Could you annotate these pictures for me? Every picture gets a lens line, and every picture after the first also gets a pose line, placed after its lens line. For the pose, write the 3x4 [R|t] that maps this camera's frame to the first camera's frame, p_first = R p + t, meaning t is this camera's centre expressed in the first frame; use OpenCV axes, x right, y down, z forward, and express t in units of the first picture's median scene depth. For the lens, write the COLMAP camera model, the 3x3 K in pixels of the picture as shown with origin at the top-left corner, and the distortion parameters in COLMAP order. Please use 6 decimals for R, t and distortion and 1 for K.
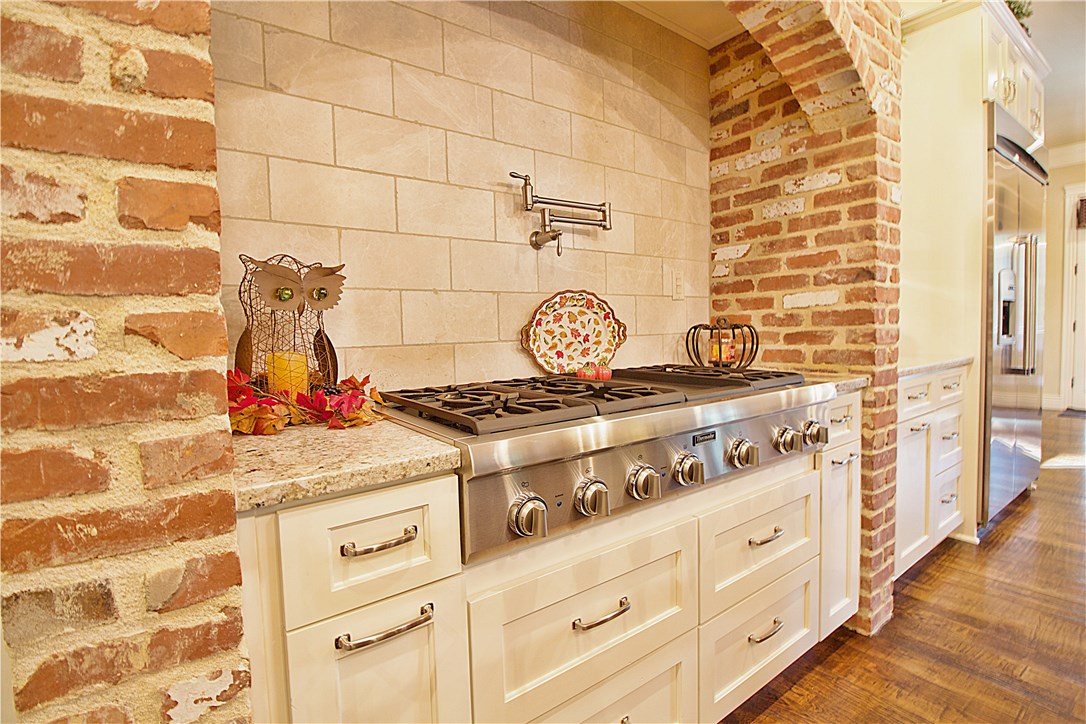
lens RADIAL K [[497.7, 0, 543.0], [0, 497.7, 362.0], [0, 0, 1]] dist [0.000041, -0.013317]
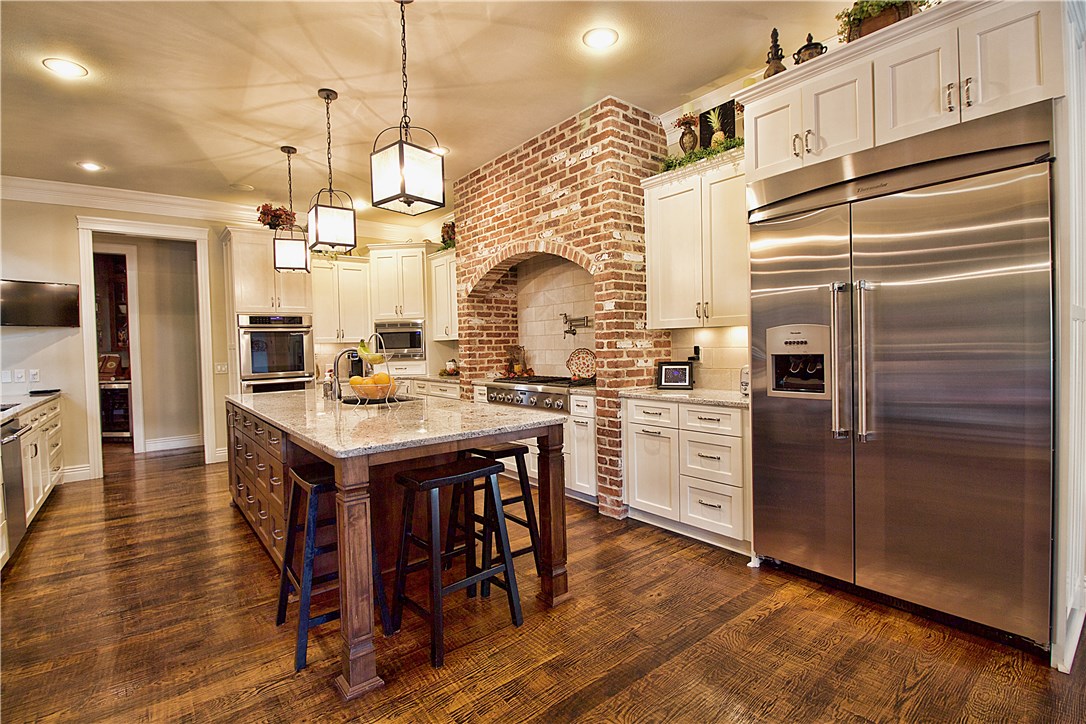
lens RADIAL K [[497.7, 0, 543.0], [0, 497.7, 362.0], [0, 0, 1]] dist [0.000041, -0.013317]
pose [[0.056781, 0.058374, -0.996679, 2.819098], [-0.042050, 0.997543, 0.056029, -0.212791], [0.997501, 0.038729, 0.059096, 0.612100]]
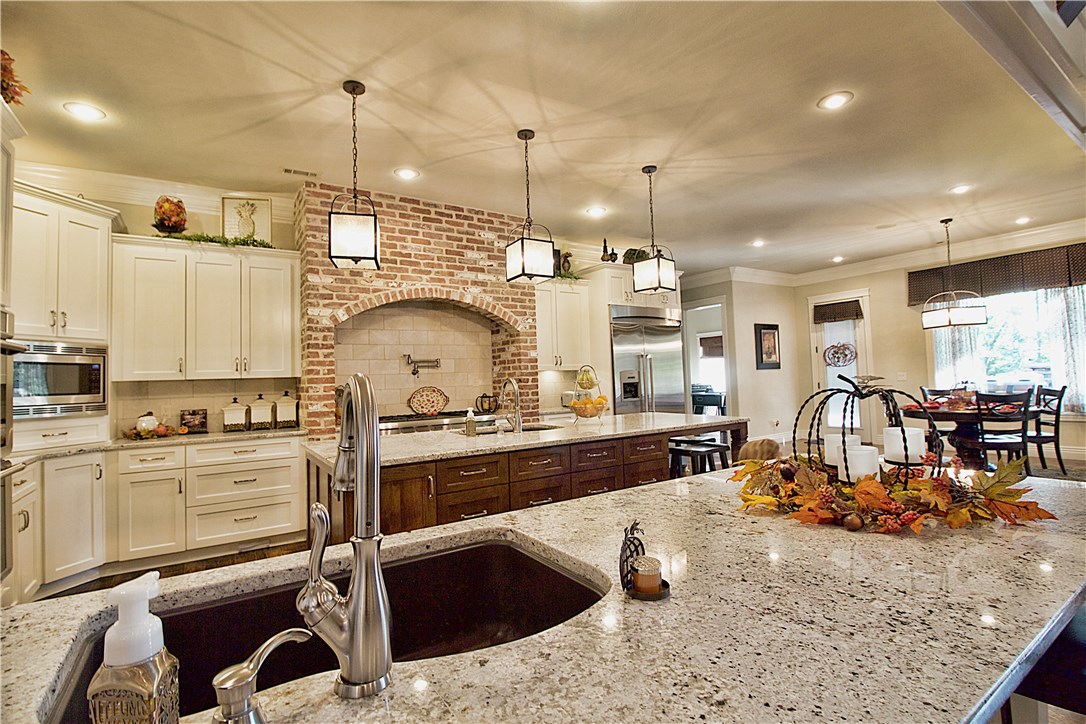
lens RADIAL K [[497.7, 0, 543.0], [0, 497.7, 362.0], [0, 0, 1]] dist [0.000041, -0.013317]
pose [[0.998978, -0.010512, -0.043965, 0.921610], [0.006086, 0.995009, -0.099598, 0.017778], [0.044793, 0.099229, 0.994056, -2.087162]]
